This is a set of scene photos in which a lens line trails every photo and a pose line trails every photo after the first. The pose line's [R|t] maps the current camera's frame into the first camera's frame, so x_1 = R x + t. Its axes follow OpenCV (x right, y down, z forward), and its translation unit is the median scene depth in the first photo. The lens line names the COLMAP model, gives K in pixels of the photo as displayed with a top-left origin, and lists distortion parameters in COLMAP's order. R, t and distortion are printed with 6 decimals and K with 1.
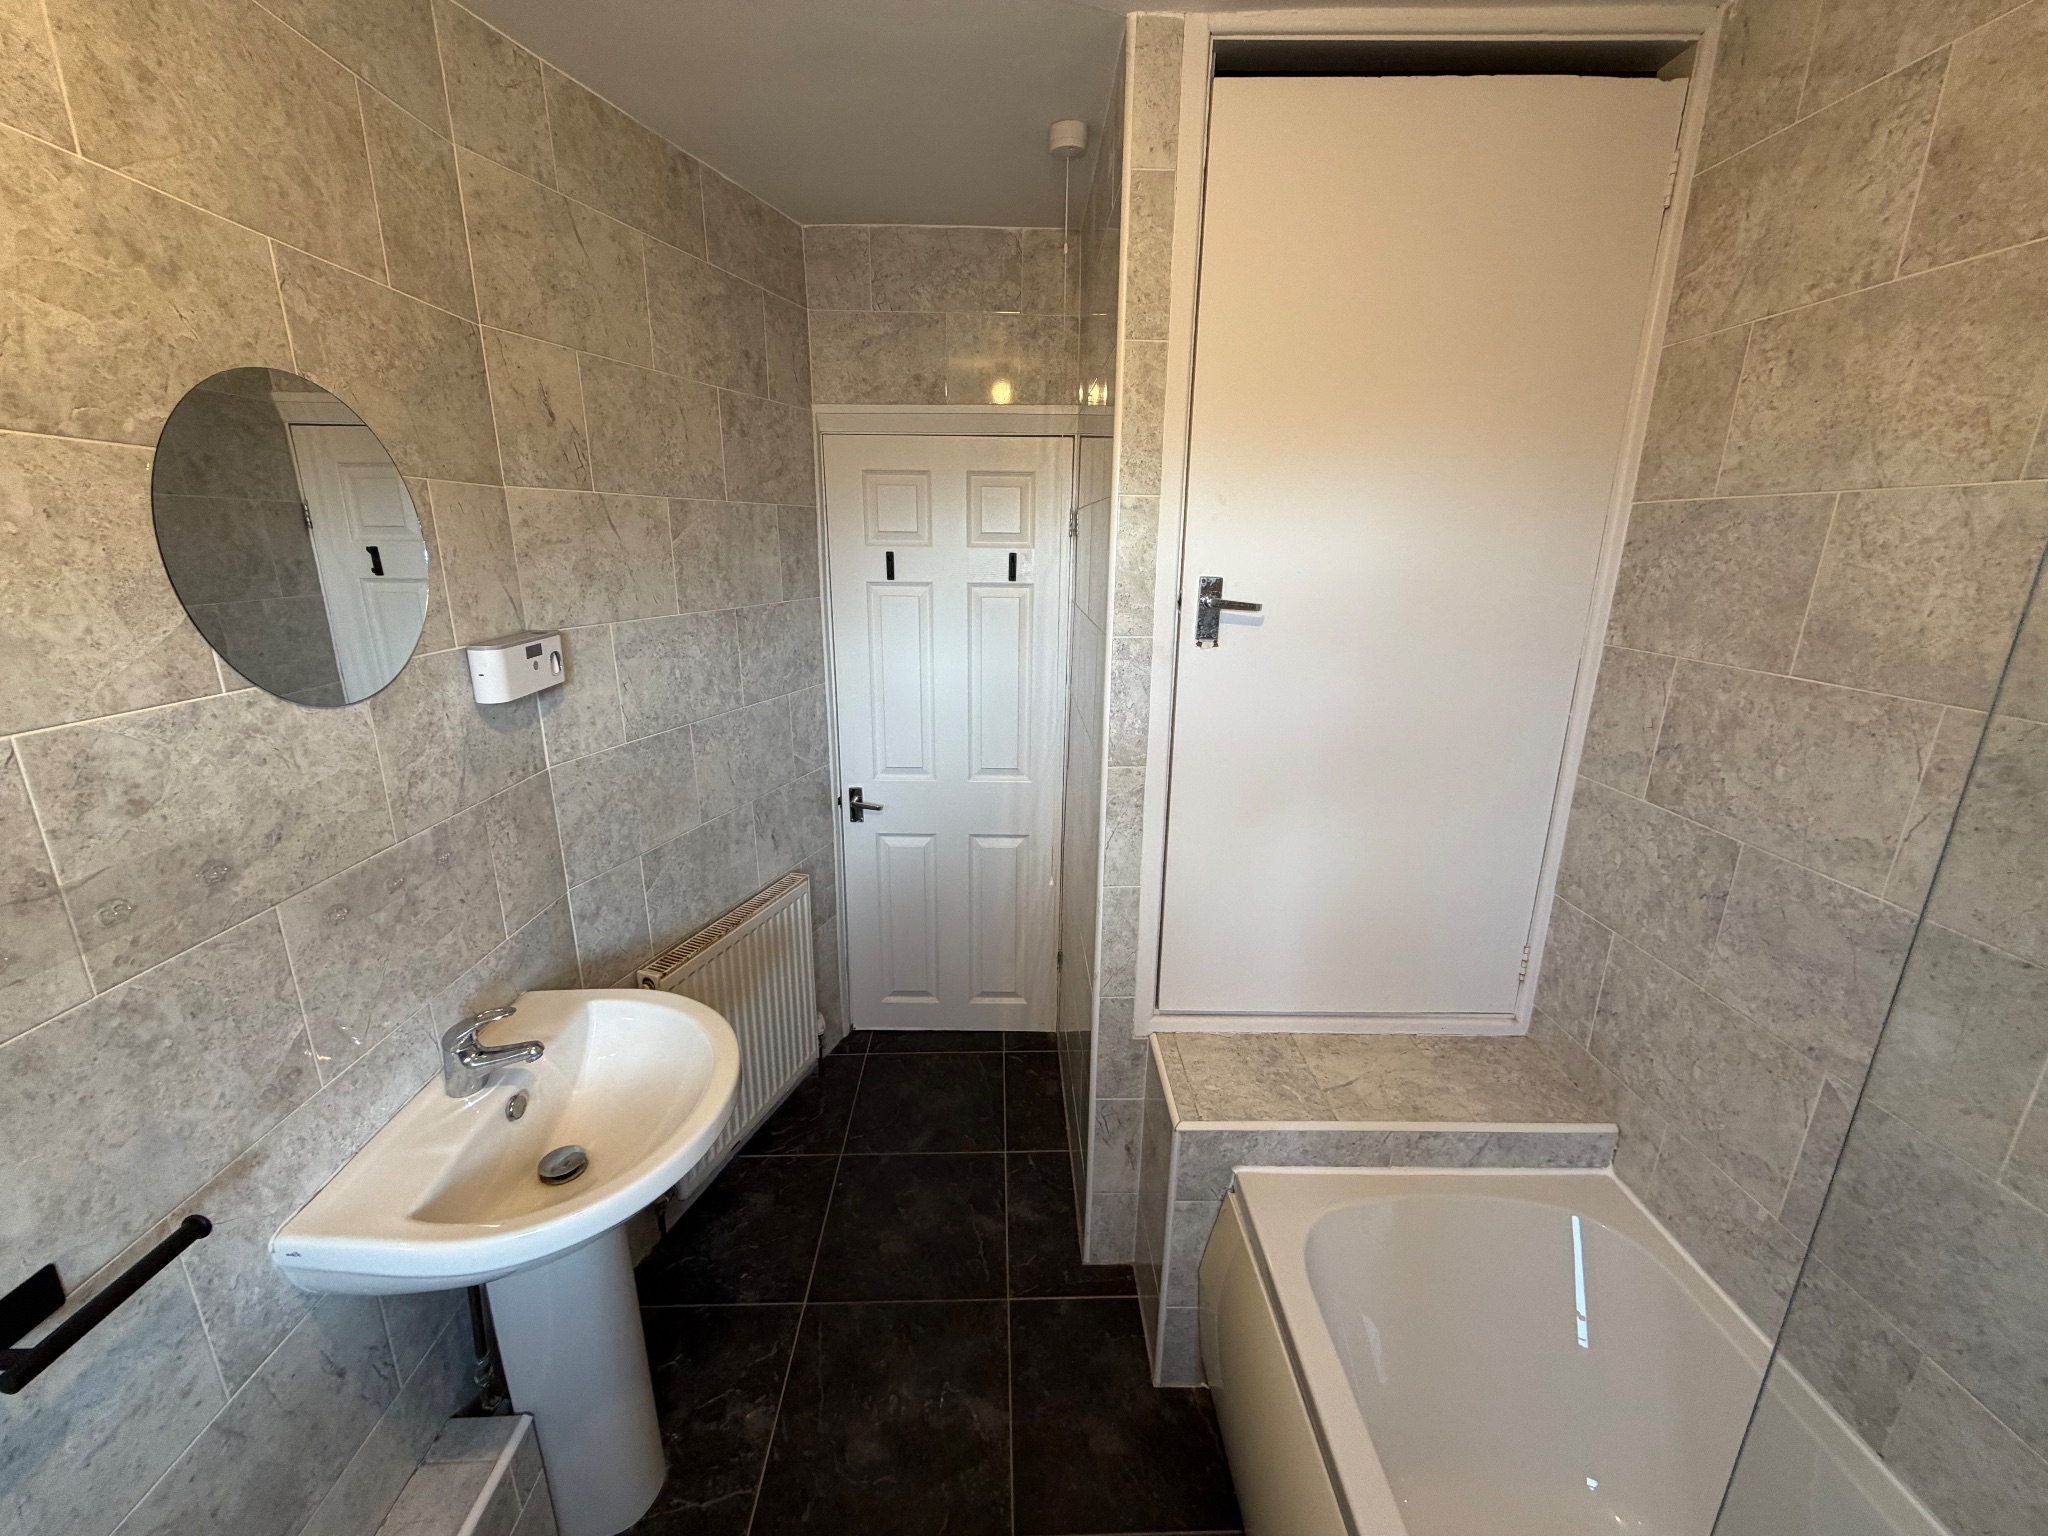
lens RADIAL K [[814.8, 0, 1018.4], [0, 814.8, 763.7], [0, 0, 1]] dist [0.002252, 0.000362]
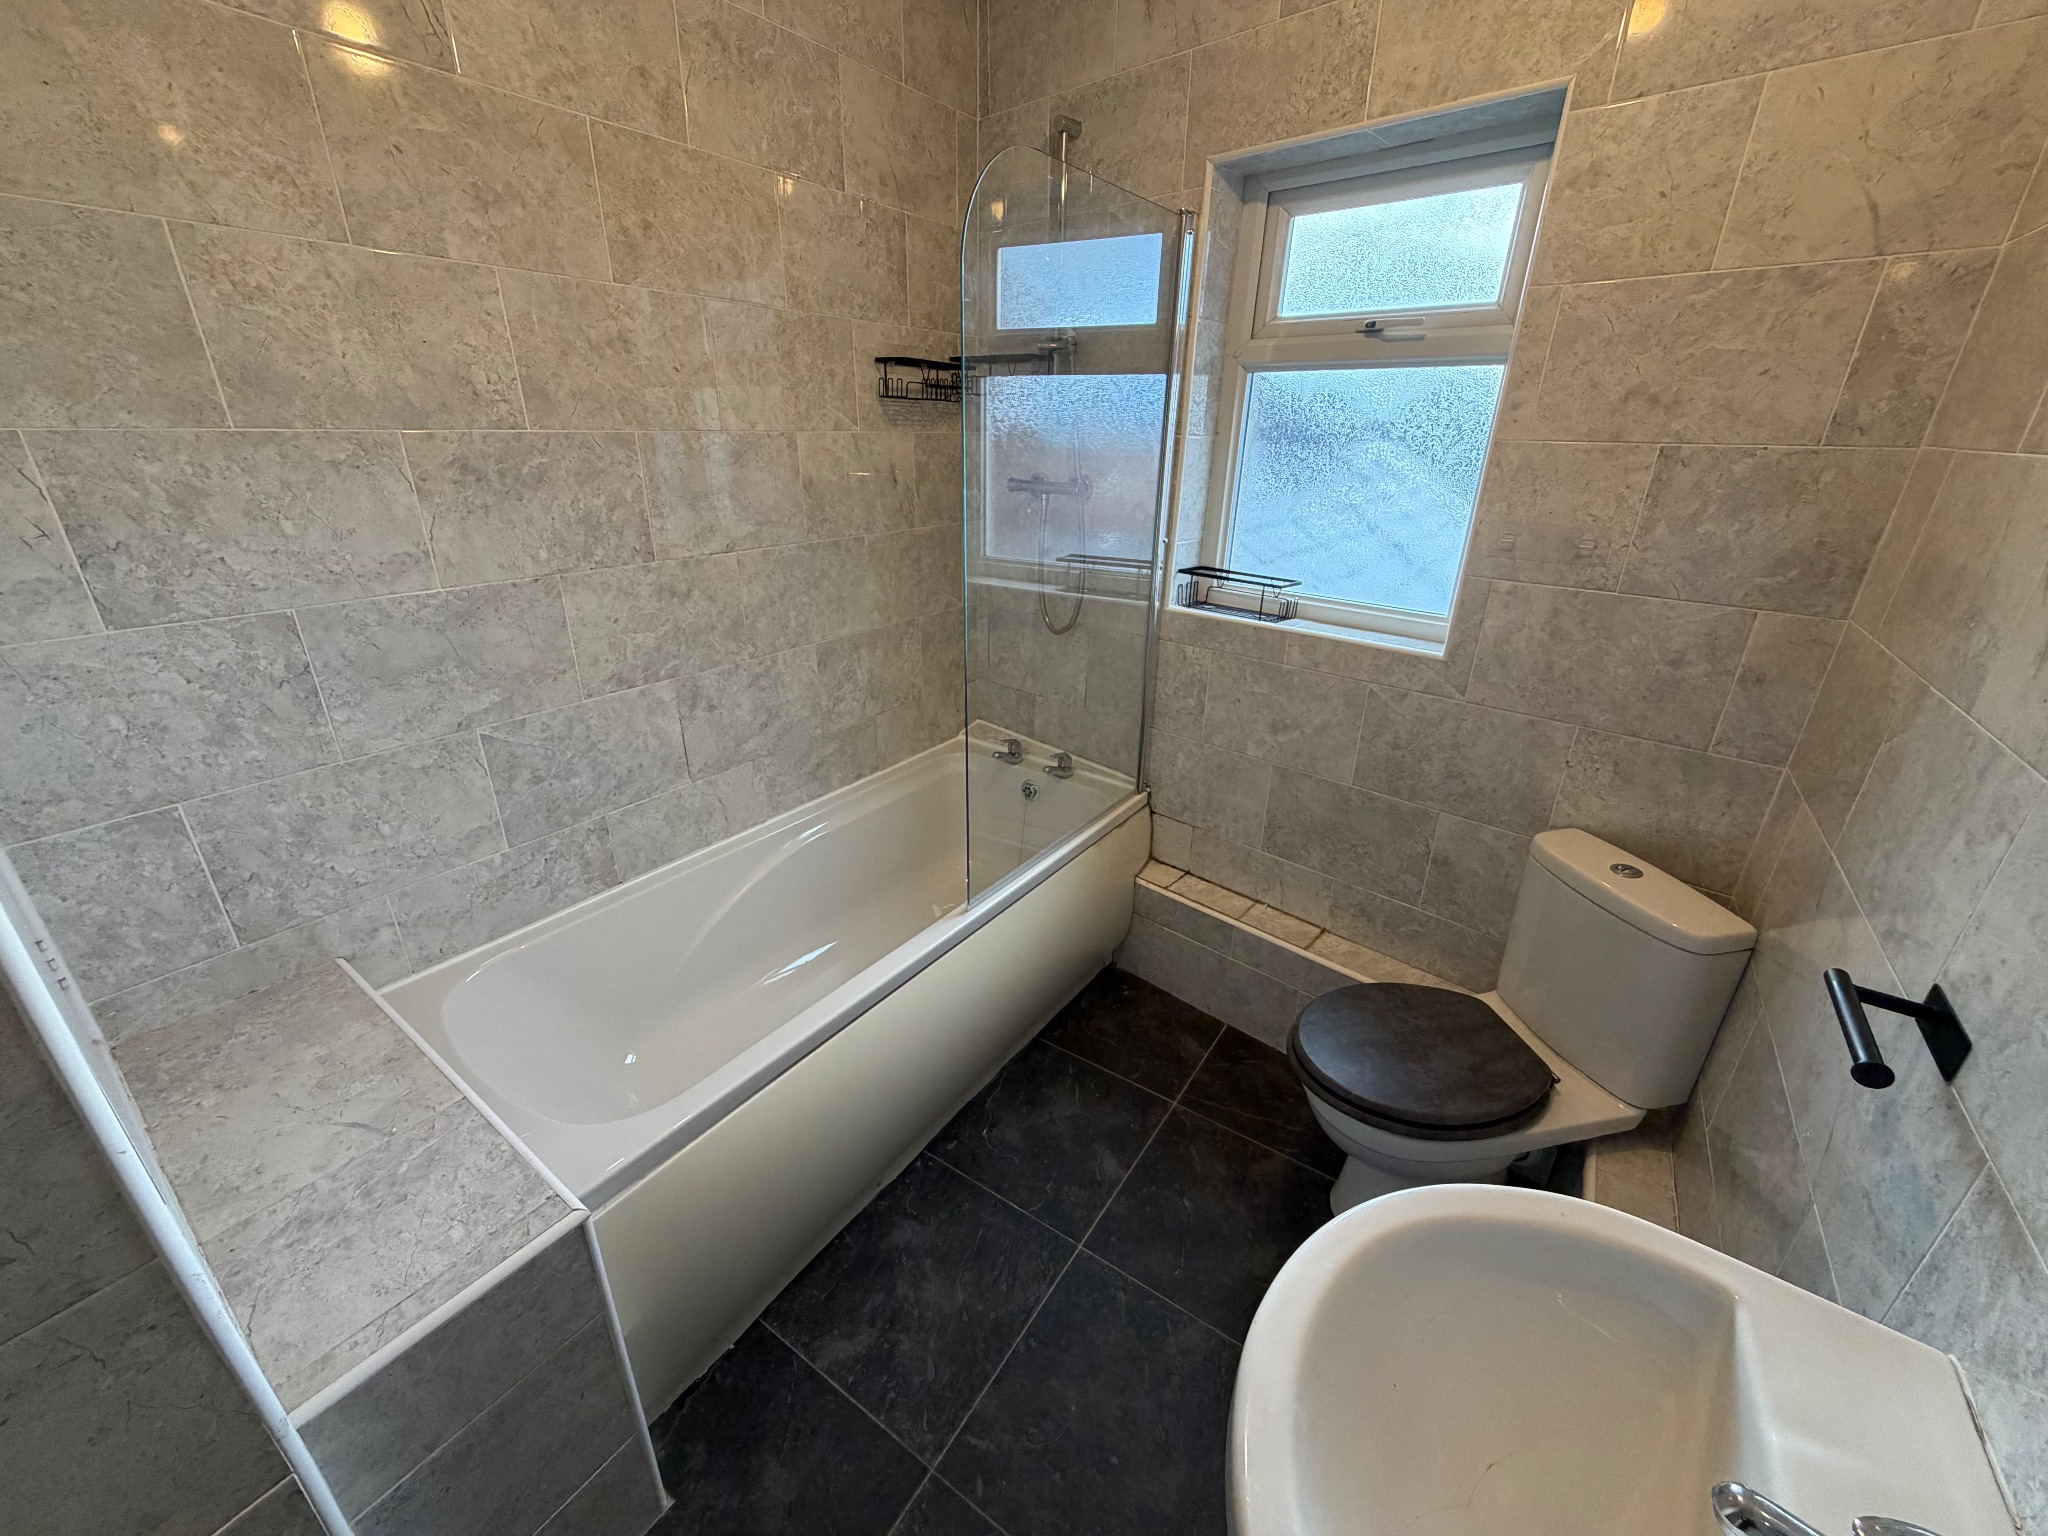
lens RADIAL K [[814.8, 0, 1017.4], [0, 814.8, 769.2], [0, 0, 1]] dist [0.002252, 0.000362]
pose [[-0.808578, -0.243112, 0.535815, -0.435964], [0.142583, 0.802546, 0.579301, -0.207012], [-0.570852, 0.544809, -0.614257, 1.248390]]
